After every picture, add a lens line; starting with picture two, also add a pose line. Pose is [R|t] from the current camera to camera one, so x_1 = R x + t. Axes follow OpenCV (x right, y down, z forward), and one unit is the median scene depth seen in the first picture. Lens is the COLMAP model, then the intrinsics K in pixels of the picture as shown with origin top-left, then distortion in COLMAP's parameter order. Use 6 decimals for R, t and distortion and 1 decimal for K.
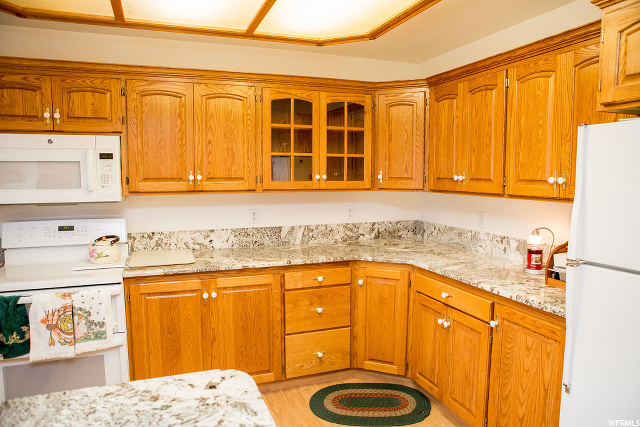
lens RADIAL K [[439.5, 0, 317.7], [0, 439.5, 214.9], [0, 0, 1]] dist [-0.107261, 0.077121]
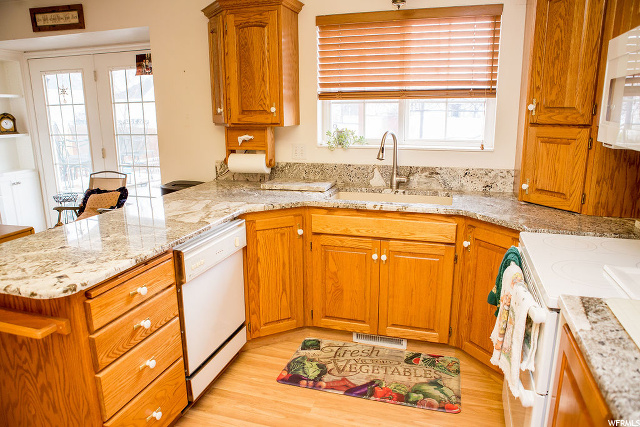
lens RADIAL K [[439.5, 0, 317.7], [0, 439.5, 214.9], [0, 0, 1]] dist [-0.107261, 0.077121]
pose [[-0.621677, 0.188675, -0.760210, 0.080130], [-0.065982, 0.954490, 0.290852, -0.073159], [0.780490, 0.230976, -0.580935, 0.922849]]
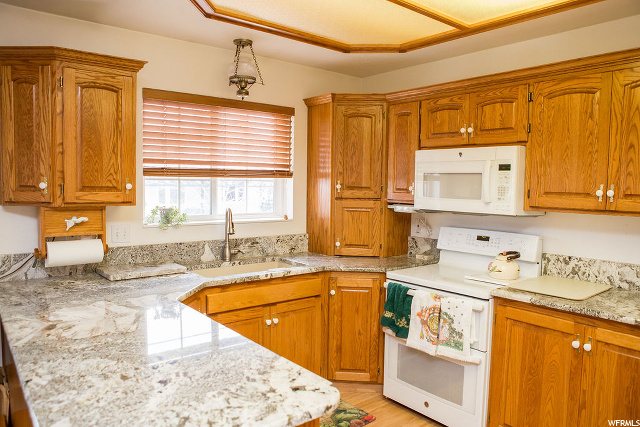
lens RADIAL K [[459.1, 0, 321.5], [0, 459.1, 215.3], [0, 0, 1]] dist [-0.118903, 0.094549]
pose [[0.322088, 0.070619, -0.944072, 0.309282], [-0.107133, 0.993527, 0.037768, -0.023108], [0.940628, 0.088976, 0.327569, 0.273673]]
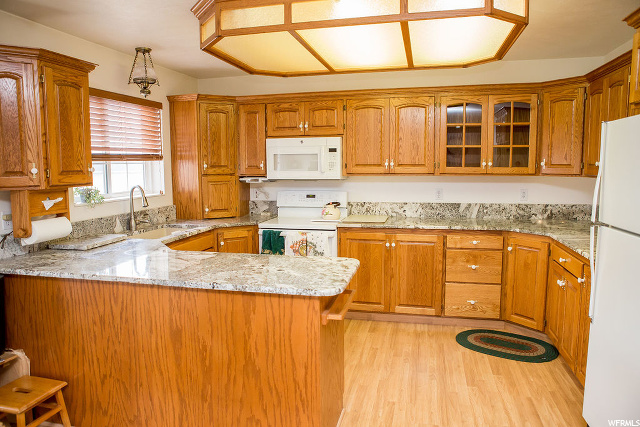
lens RADIAL K [[448.7, 0, 312.5], [0, 448.7, 212.8], [0, 0, 1]] dist [-0.115404, 0.085810]
pose [[0.820140, 0.054757, -0.569536, 0.362715], [-0.045299, 0.998500, 0.030768, 0.041274], [0.570366, 0.000565, 0.821390, -0.356570]]
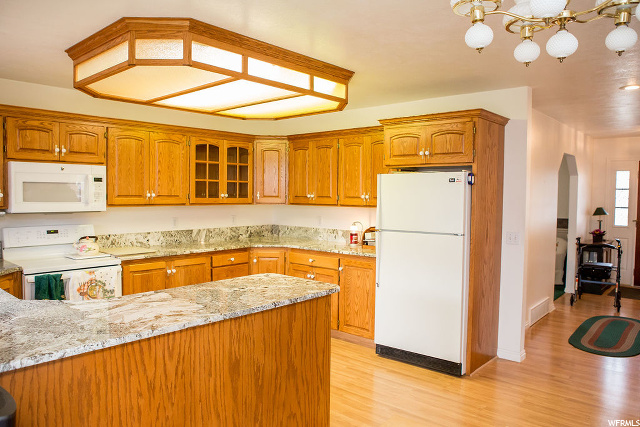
lens RADIAL K [[459.1, 0, 321.5], [0, 459.1, 215.3], [0, 0, 1]] dist [-0.118903, 0.094549]
pose [[0.881151, -0.013840, 0.472632, -0.504951], [0.036426, 0.998588, -0.038668, 0.064214], [-0.471429, 0.051289, 0.880411, -0.631897]]
